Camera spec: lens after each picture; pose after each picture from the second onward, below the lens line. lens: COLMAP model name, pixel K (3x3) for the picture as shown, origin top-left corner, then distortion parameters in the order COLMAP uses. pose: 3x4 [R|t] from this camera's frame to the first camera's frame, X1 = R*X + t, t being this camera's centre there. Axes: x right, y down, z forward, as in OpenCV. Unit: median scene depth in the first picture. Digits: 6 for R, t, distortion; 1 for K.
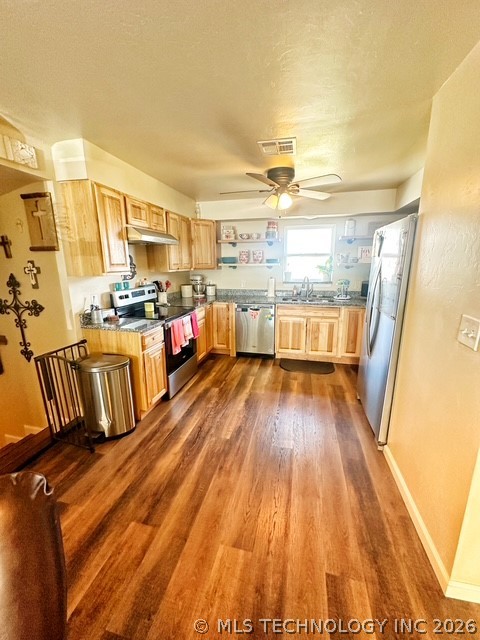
lens RADIAL K [[255.9, 0, 241.3], [0, 255.9, 321.3], [0, 0, 1]] dist [0.001074, 0.000283]
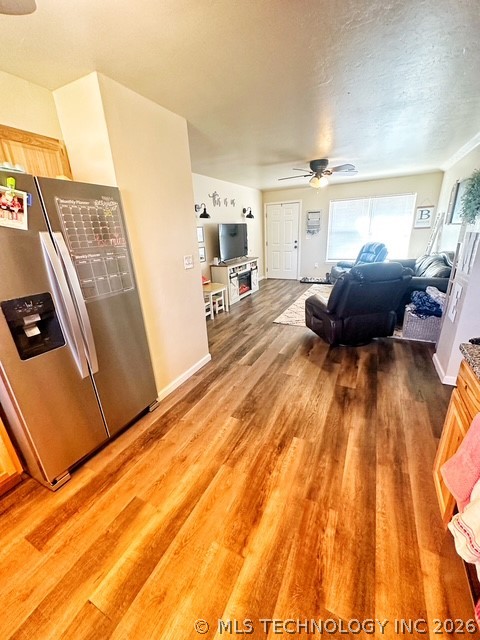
lens RADIAL K [[255.9, 0, 240.3], [0, 255.9, 319.4], [0, 0, 1]] dist [0.001074, 0.000283]
pose [[-0.970791, -0.030478, 0.237982, -0.044000], [0.102569, 0.843971, 0.526491, -0.232726], [-0.216897, 0.535523, -0.816193, 1.030052]]
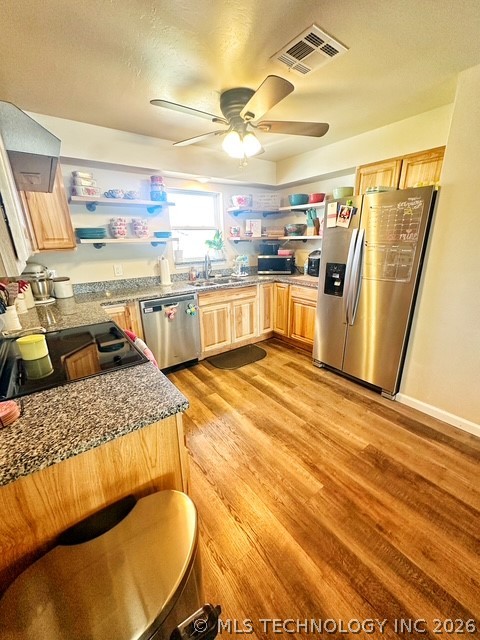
lens RADIAL K [[255.9, 0, 240.7], [0, 255.9, 320.2], [0, 0, 1]] dist [0.001074, 0.000283]
pose [[0.638526, -0.239442, 0.731404, -0.403701], [0.188663, 0.970071, 0.152871, -0.089764], [-0.746117, 0.040377, 0.664589, 0.460514]]
